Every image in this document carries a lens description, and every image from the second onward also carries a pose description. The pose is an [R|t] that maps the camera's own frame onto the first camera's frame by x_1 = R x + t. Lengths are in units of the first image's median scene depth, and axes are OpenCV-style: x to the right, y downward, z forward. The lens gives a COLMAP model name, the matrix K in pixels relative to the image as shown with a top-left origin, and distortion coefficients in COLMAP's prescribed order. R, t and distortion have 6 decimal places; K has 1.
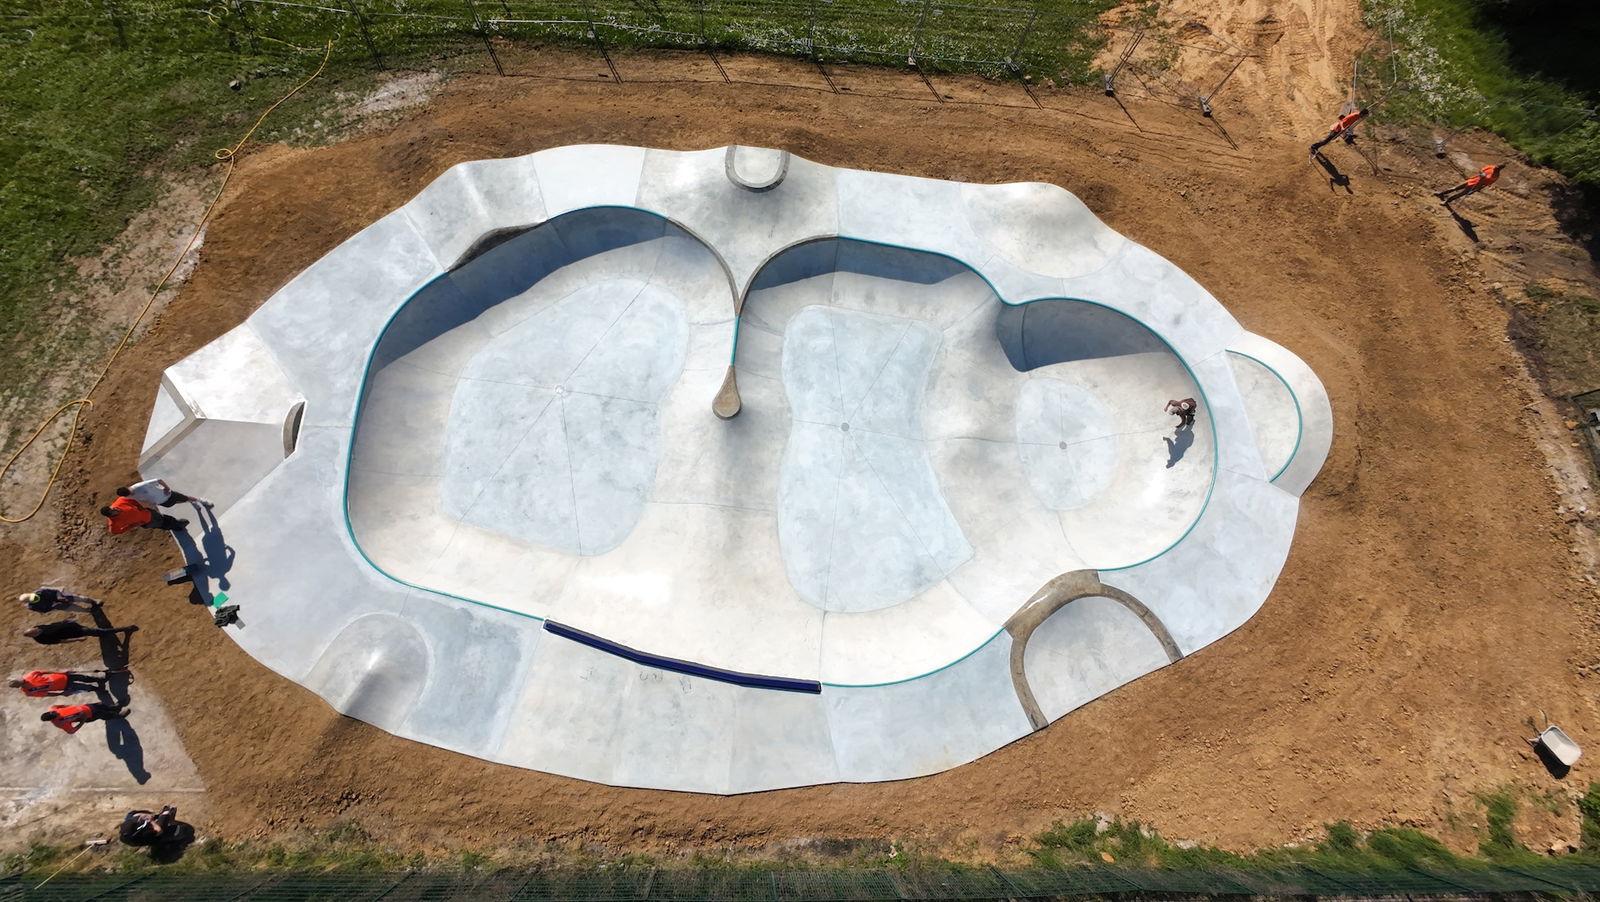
lens RADIAL K [[605.5, 0, 807.4], [0, 605.5, 454.6], [0, 0, 1]] dist [-0.000741, -0.000571]
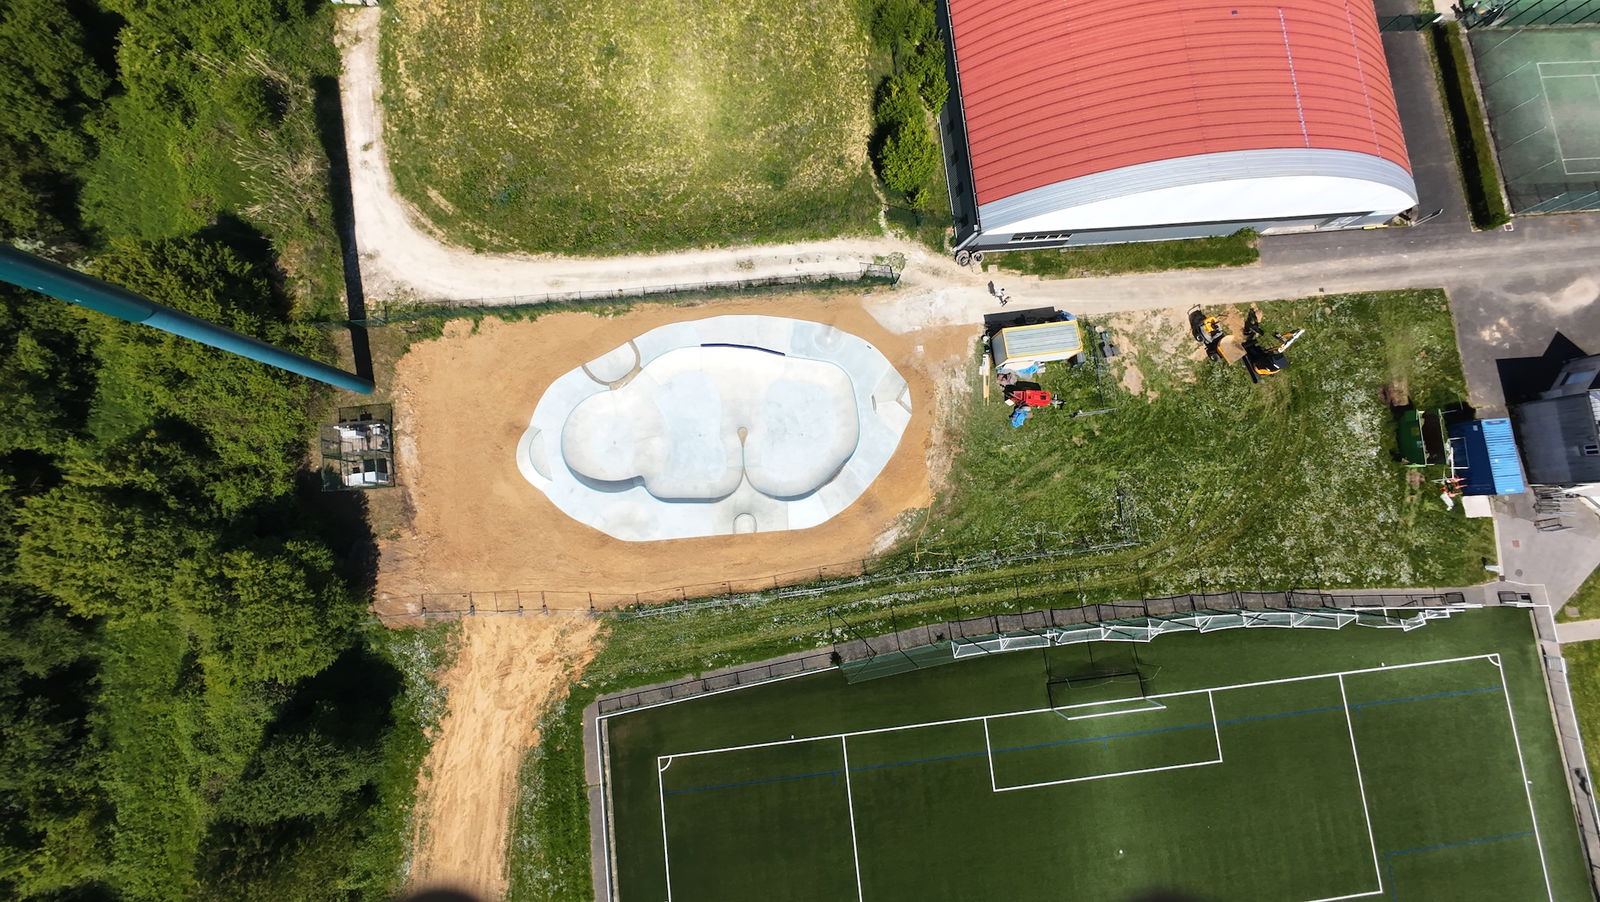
lens RADIAL K [[612.8, 0, 796.6], [0, 612.8, 451.7], [0, 0, 1]] dist [-0.000715, -0.000257]
pose [[-0.981201, 0.104919, -0.161979, 0.089451], [-0.157841, -0.919219, 0.360725, -1.159938], [-0.111048, 0.379511, 0.918499, -1.541931]]
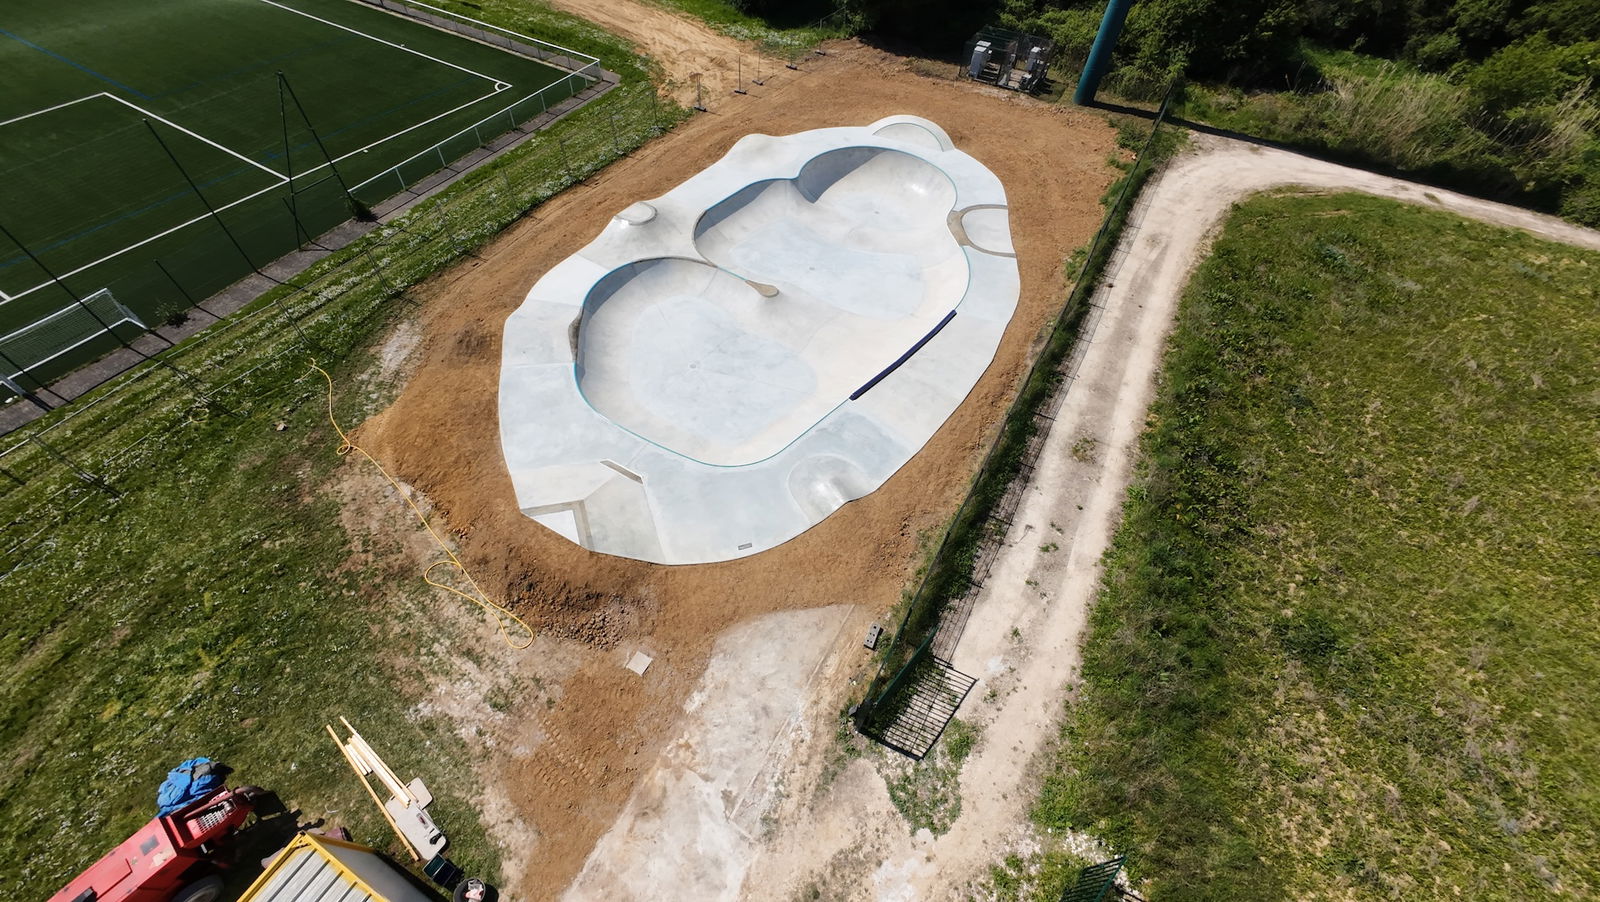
lens RADIAL K [[612.8, 0, 796.6], [0, 612.8, 451.7], [0, 0, 1]] dist [-0.000715, -0.000257]
pose [[0.490754, -0.721570, 0.488362, -1.055460], [0.837761, 0.544788, -0.036924, 0.235499], [-0.239410, 0.427251, 0.871860, -0.175530]]
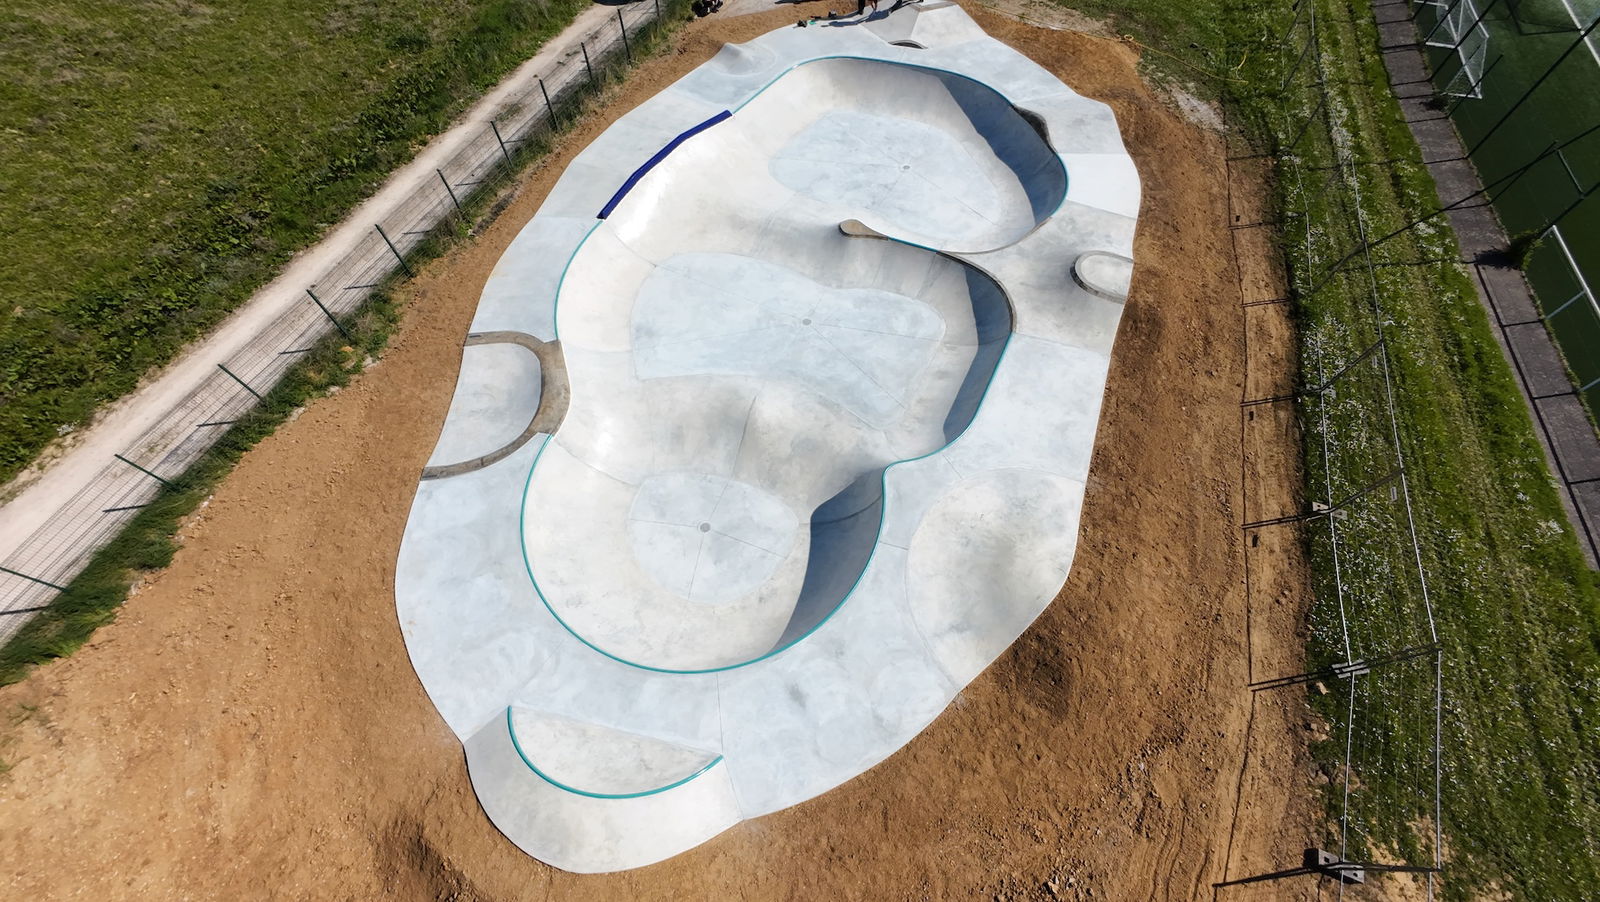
lens RADIAL K [[612.8, 0, 796.6], [0, 612.8, 451.7], [0, 0, 1]] dist [-0.000715, -0.000257]
pose [[-0.340029, 0.750457, -0.566740, 0.785819], [-0.909205, -0.108373, 0.401996, -0.449459], [0.240262, 0.651974, 0.719169, 0.398023]]
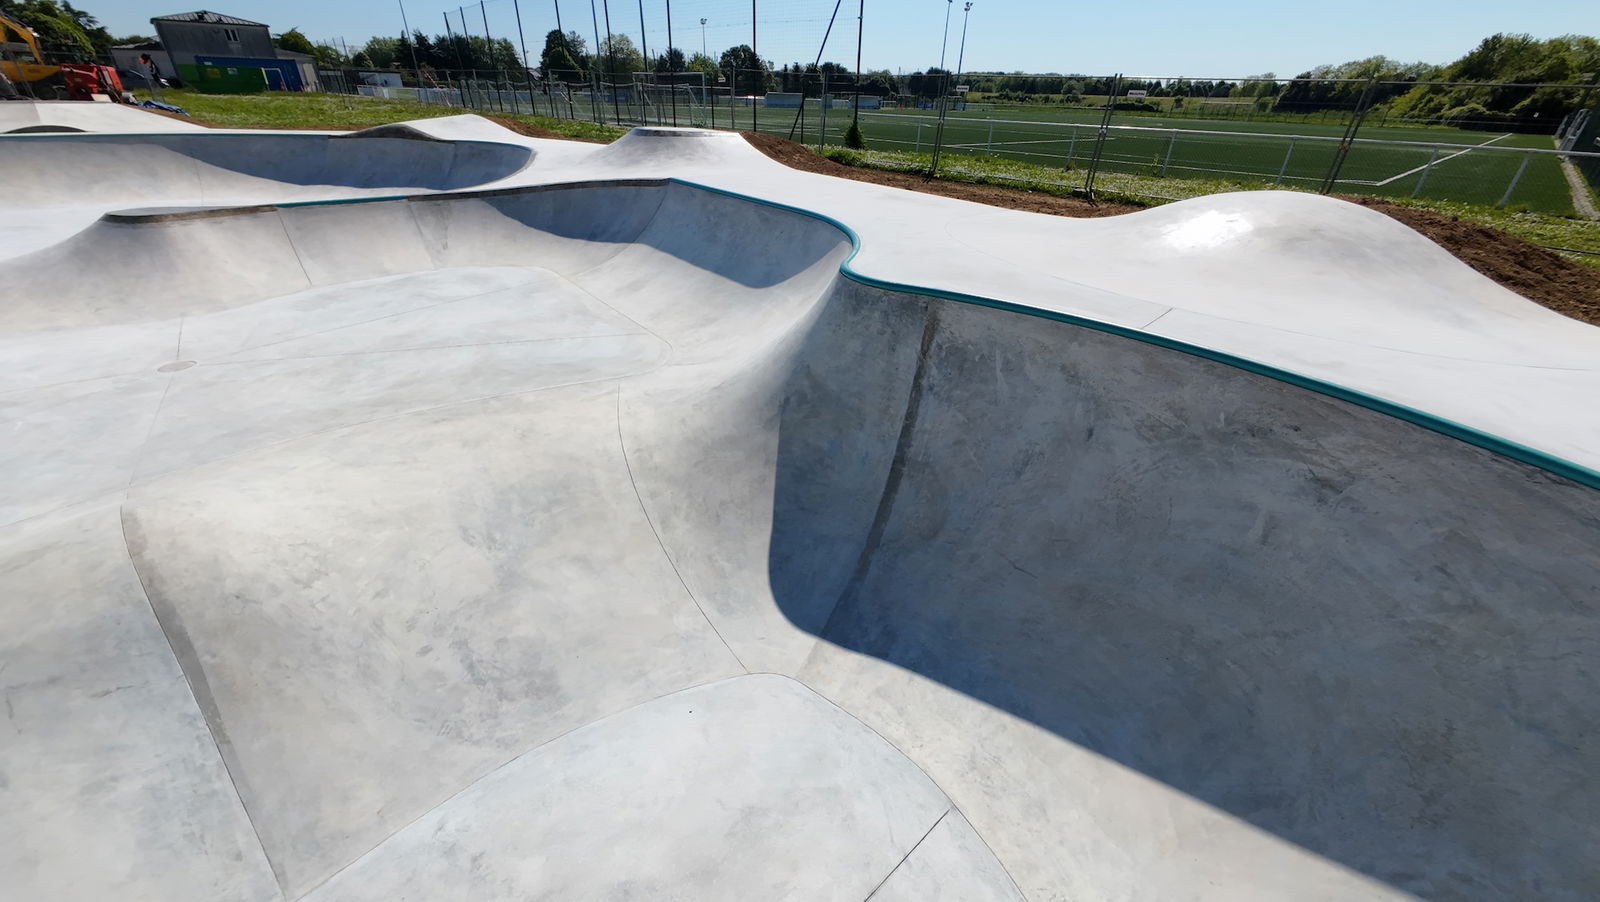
lens RADIAL K [[612.8, 0, 796.6], [0, 612.8, 451.7], [0, 0, 1]] dist [-0.000715, -0.000257]
pose [[0.699817, 0.295691, -0.650249, 0.485335], [-0.676188, 0.567675, -0.469591, -0.085514], [0.230276, 0.768318, 0.597211, 0.899479]]
